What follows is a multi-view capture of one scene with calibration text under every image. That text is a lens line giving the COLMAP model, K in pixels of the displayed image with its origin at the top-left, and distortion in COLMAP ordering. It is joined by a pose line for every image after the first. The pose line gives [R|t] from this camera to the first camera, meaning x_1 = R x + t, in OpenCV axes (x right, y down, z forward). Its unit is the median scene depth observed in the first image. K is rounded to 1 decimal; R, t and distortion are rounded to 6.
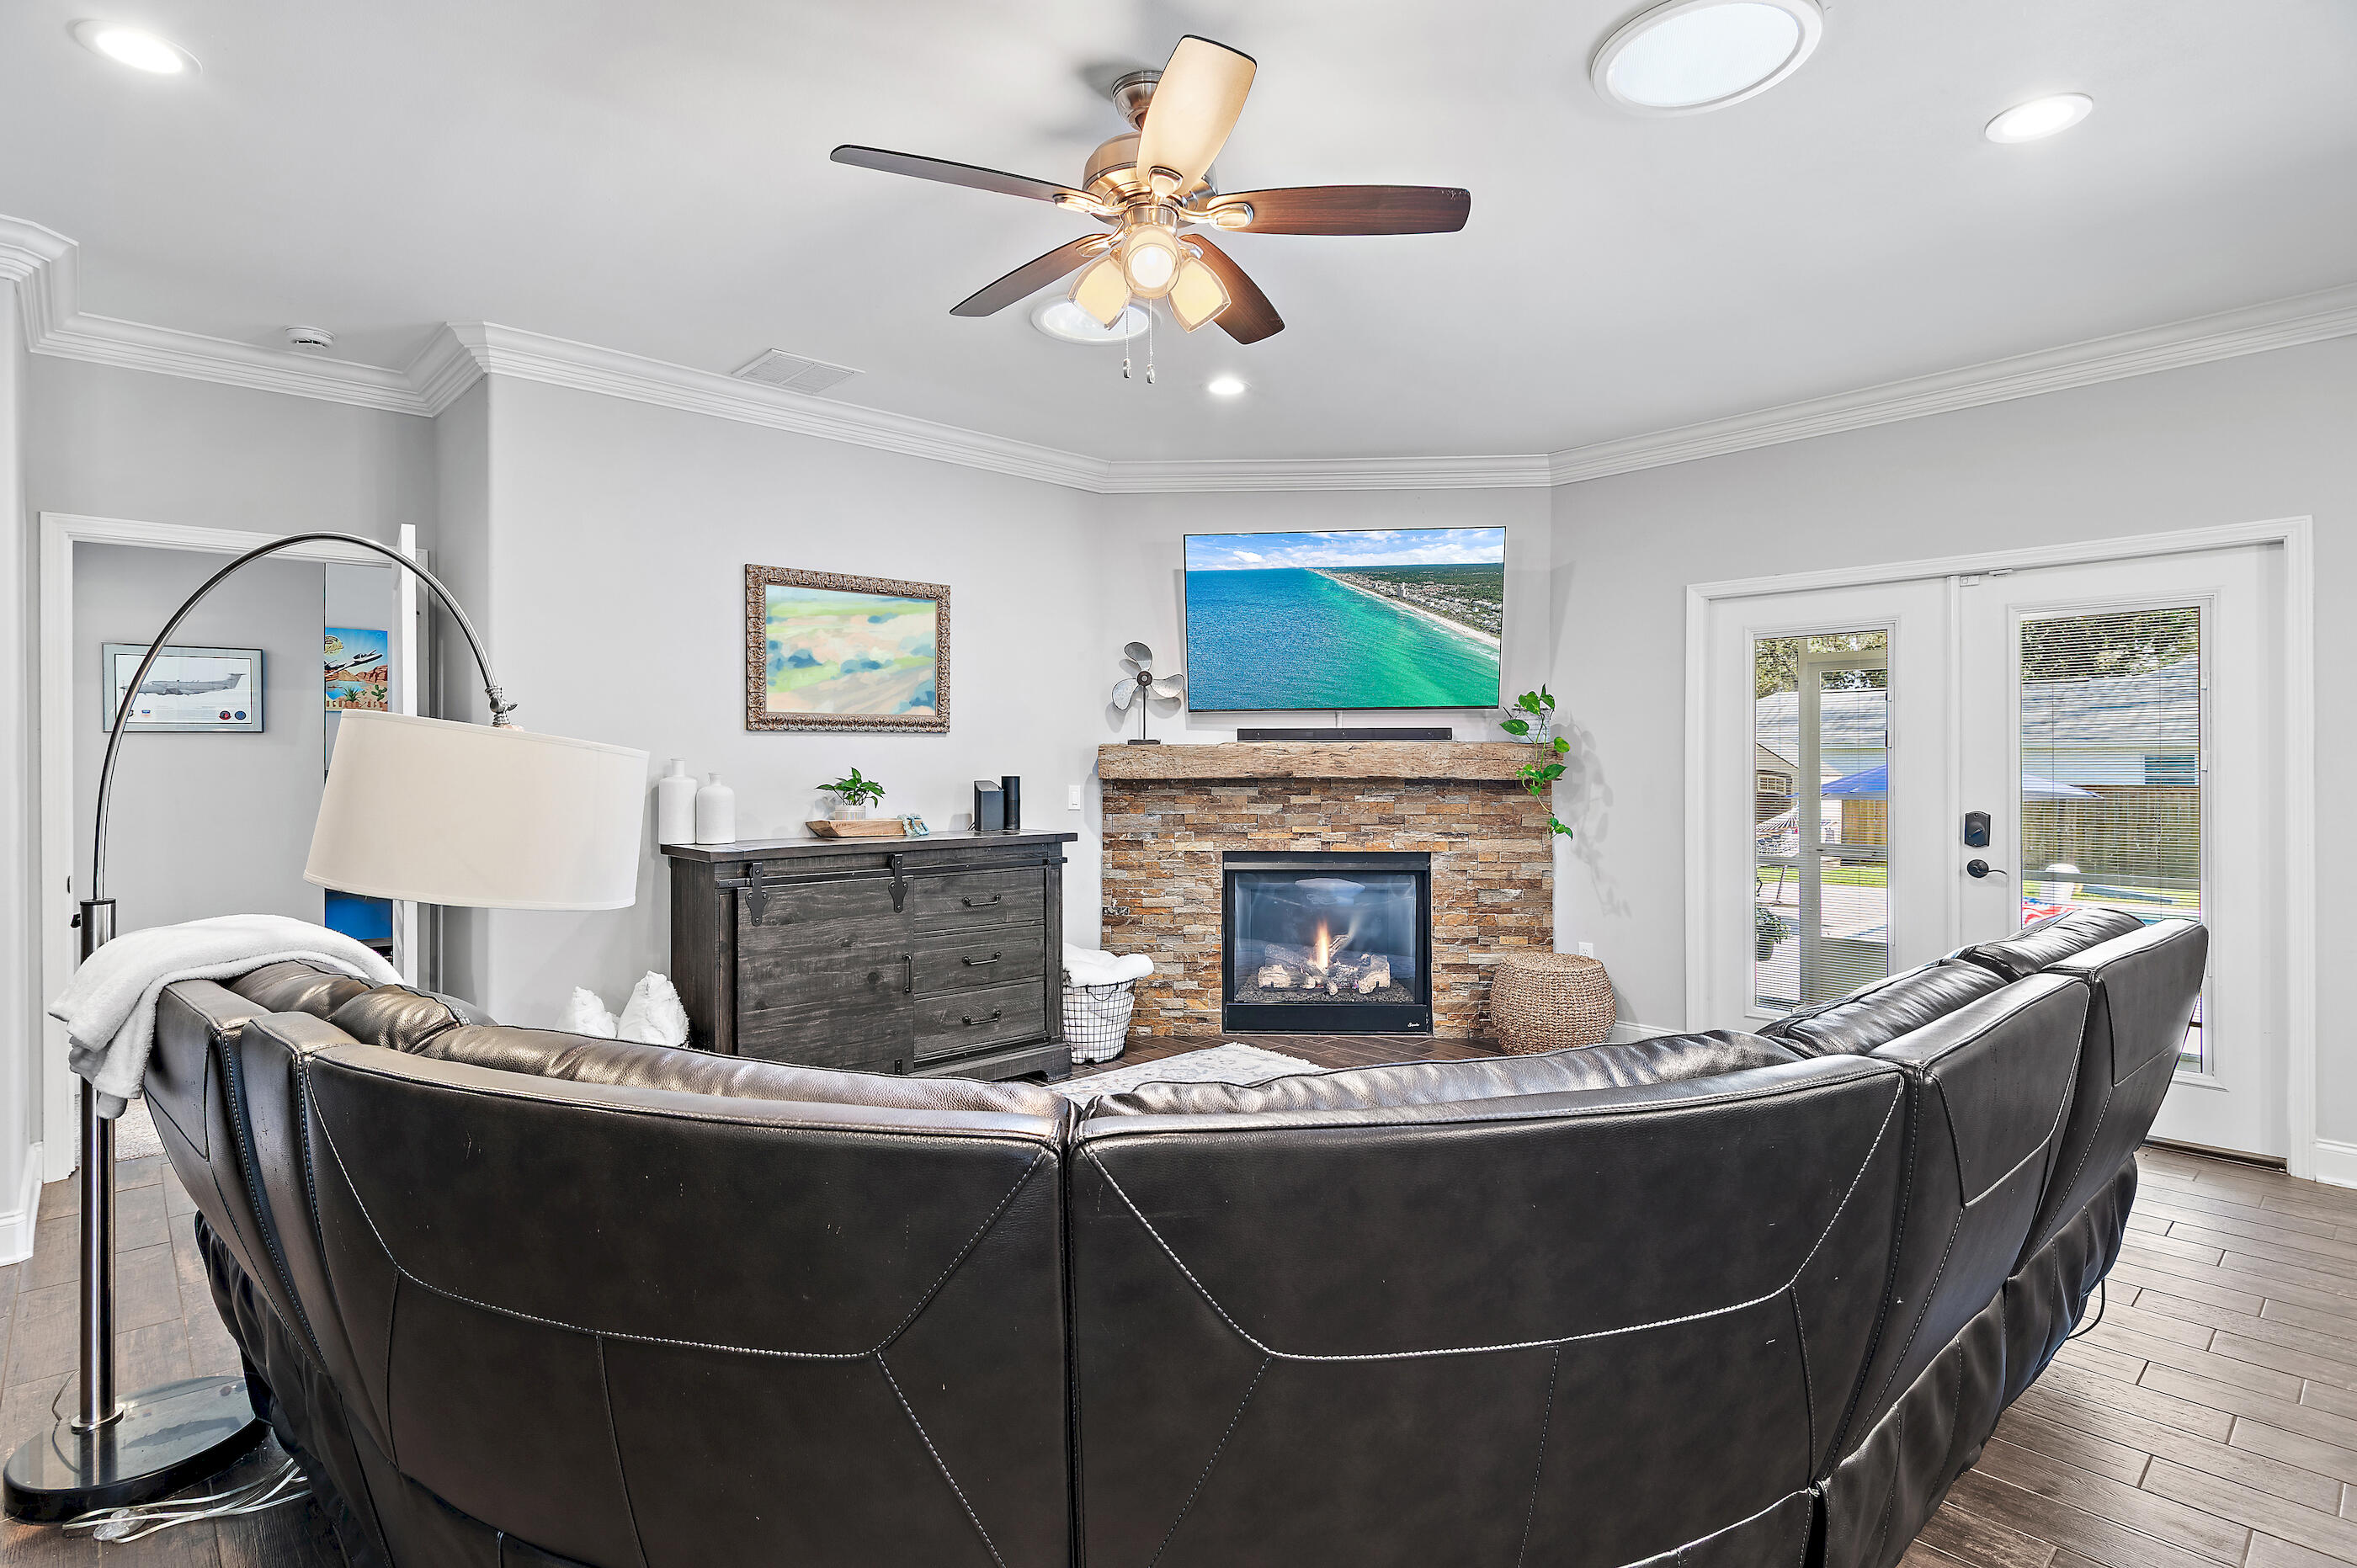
lens RADIAL K [[1160.5, 0, 1170.6], [0, 1160.5, 743.4], [0, 0, 1]] dist [-0.001254, -0.000693]
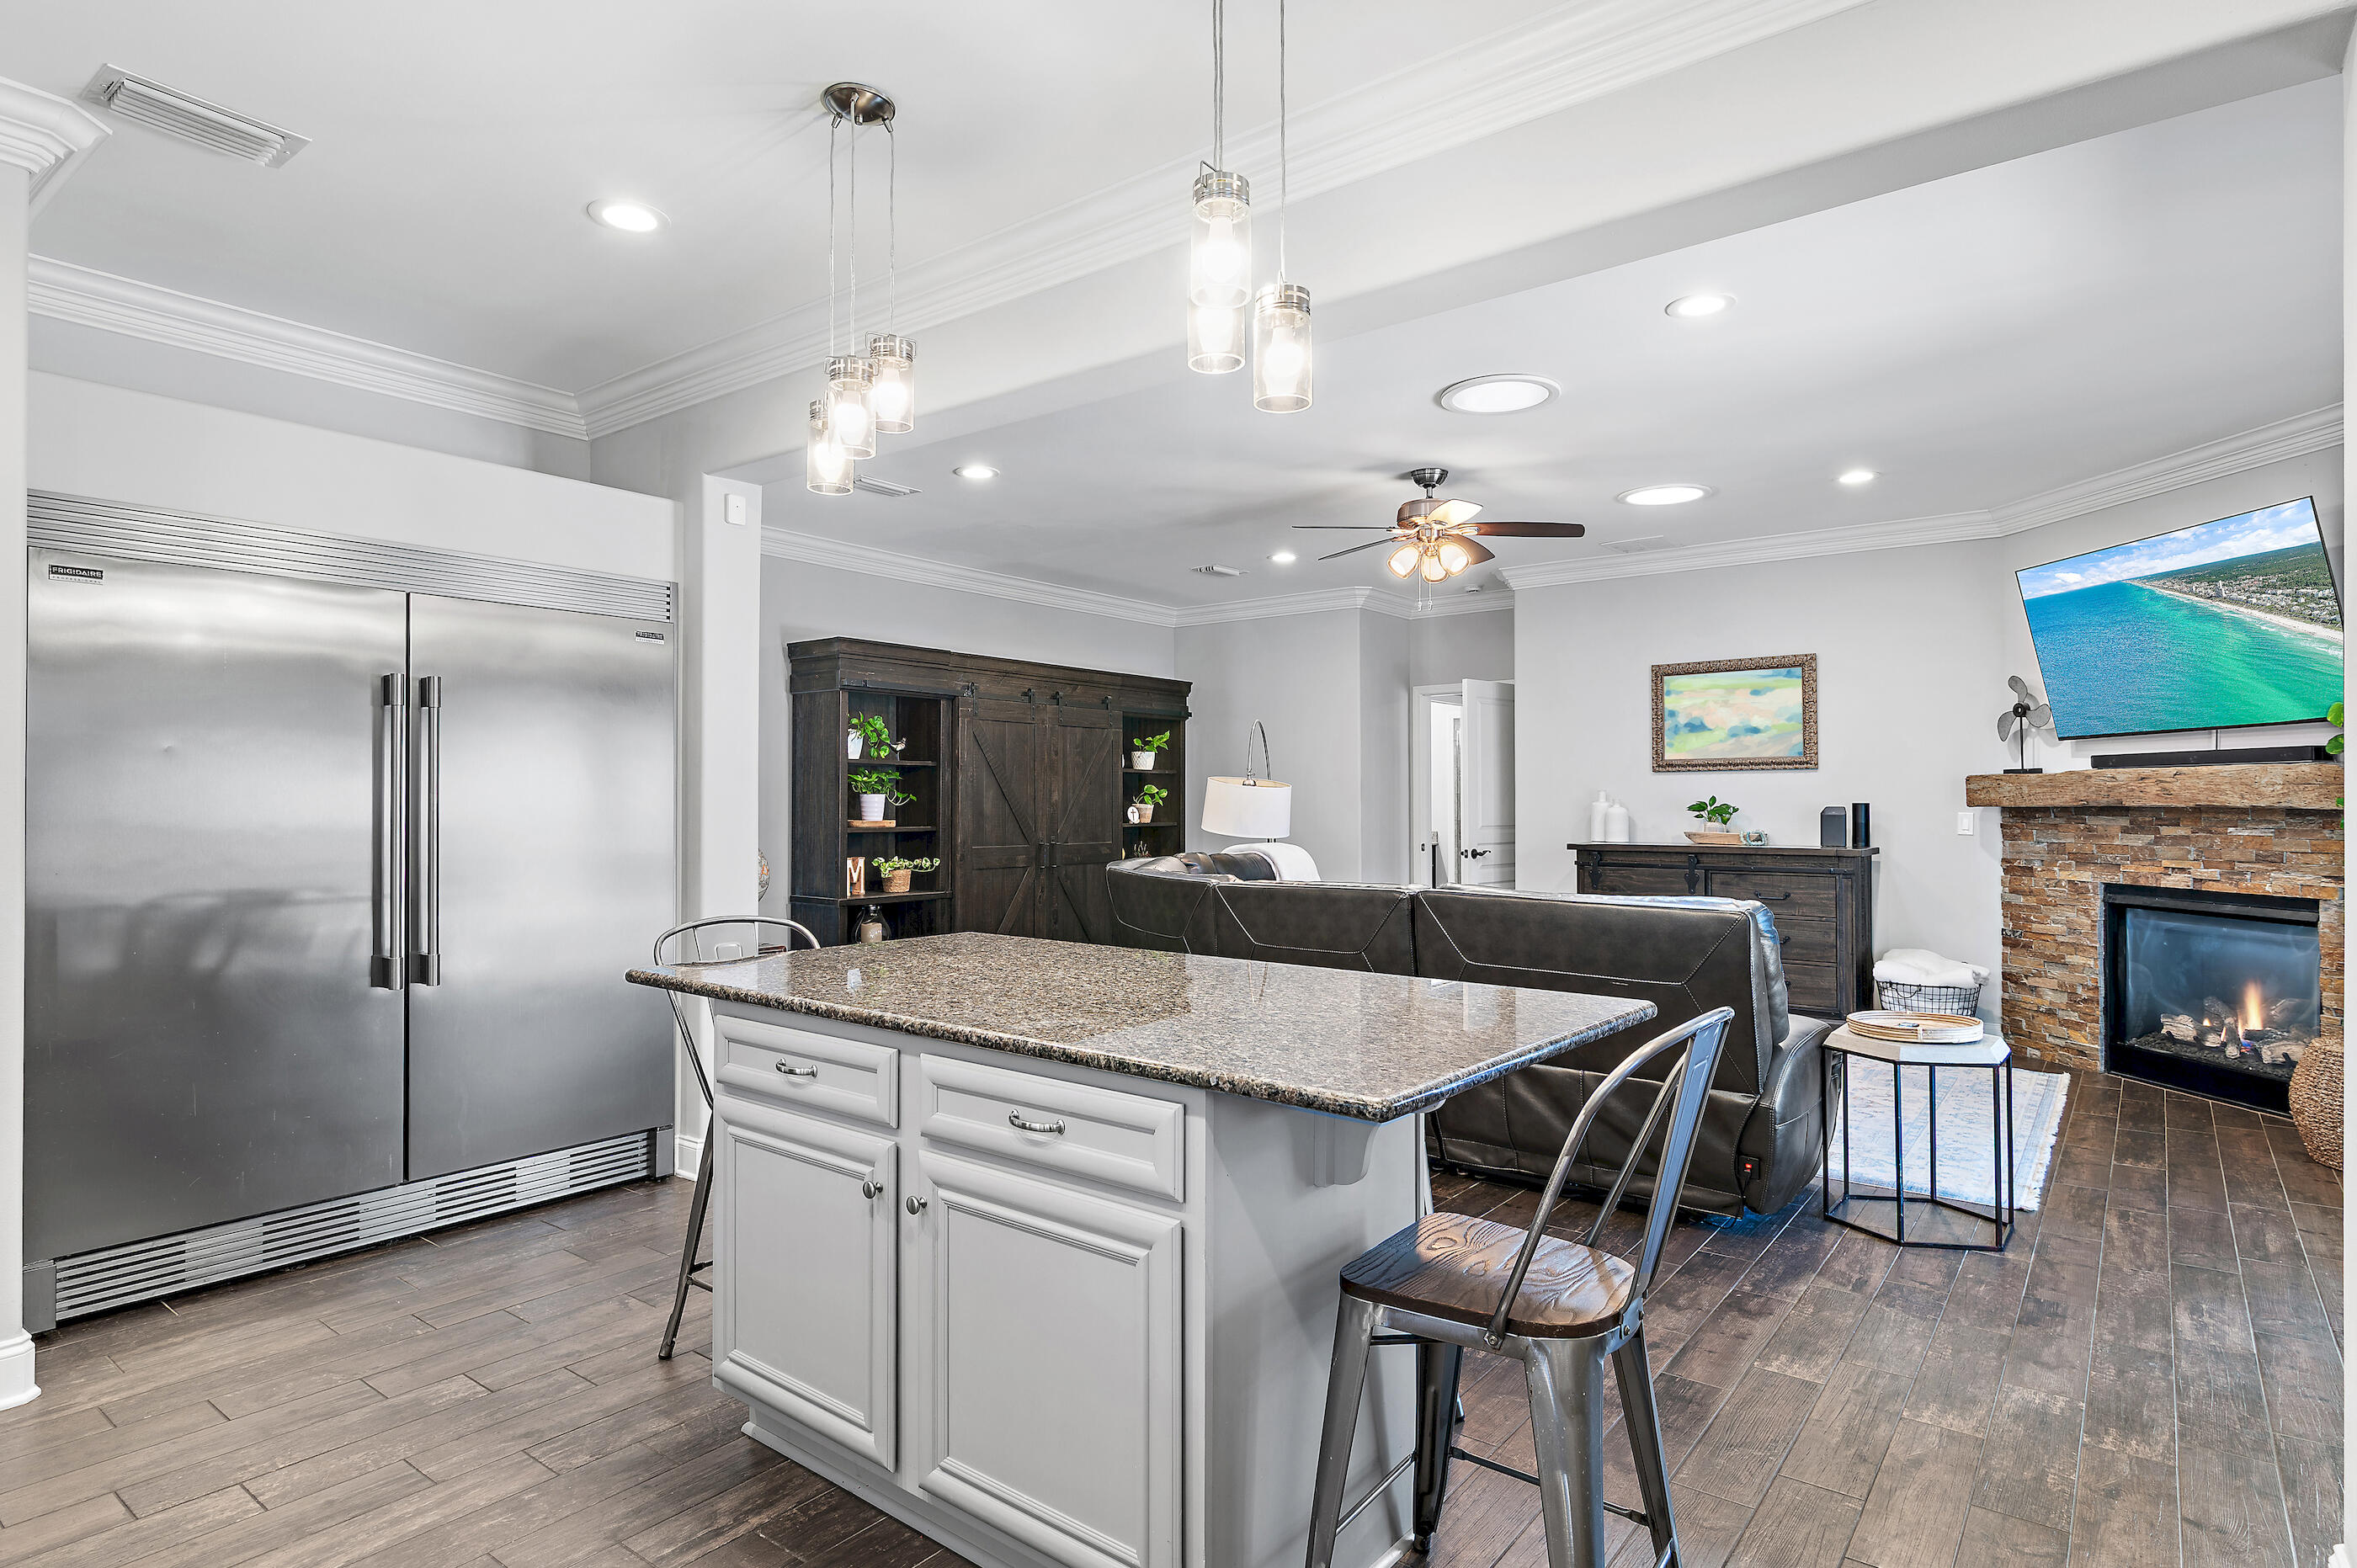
lens RADIAL K [[1246.2, 0, 1178.5], [0, 1246.2, 784.0], [0, 0, 1]] dist [0.002997, -0.000719]
pose [[0.160083, -0.012772, -0.987021, 0.951388], [0.017049, 0.999803, -0.010173, 0.008742], [0.986956, -0.015199, 0.160269, 0.082323]]
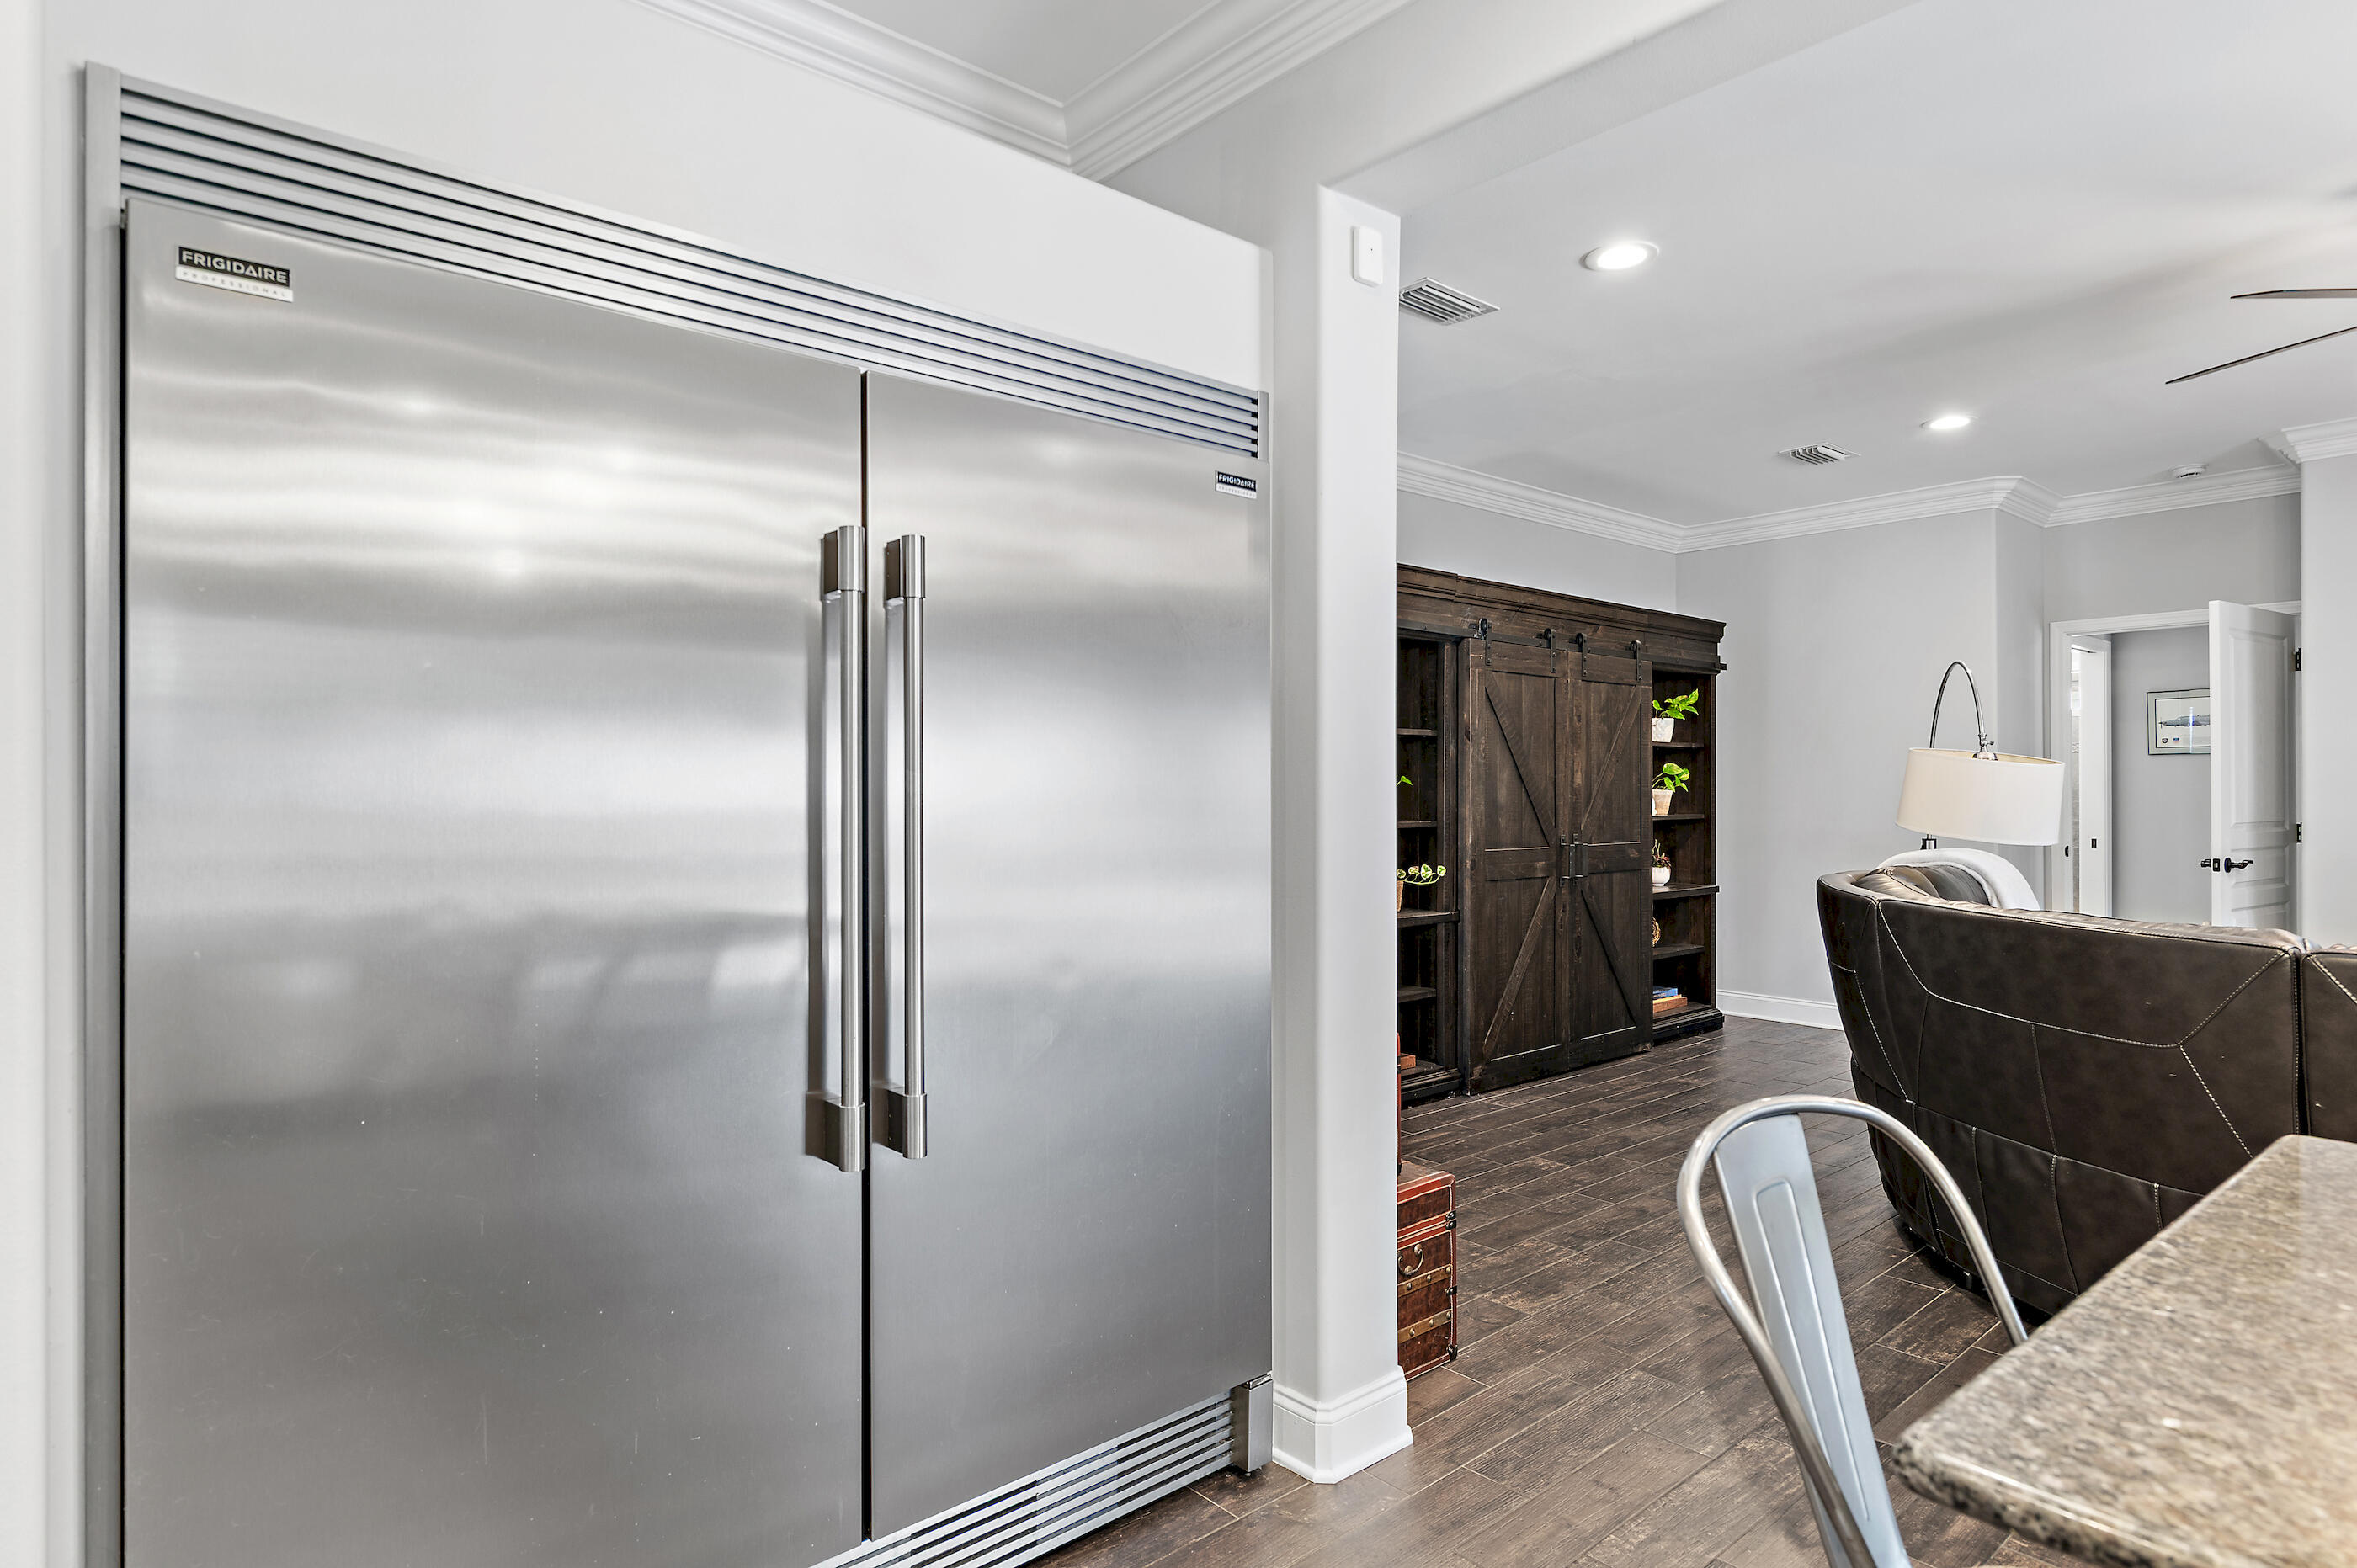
lens RADIAL K [[1257.8, 0, 1178.5], [0, 1257.8, 784.0], [0, 0, 1]] dist [0.000537, 0.000115]
pose [[-0.034824, 0.001213, -0.999393, 0.568518], [0.016897, 0.999857, 0.000625, 0.004121], [0.999251, -0.016865, -0.034840, -0.118640]]
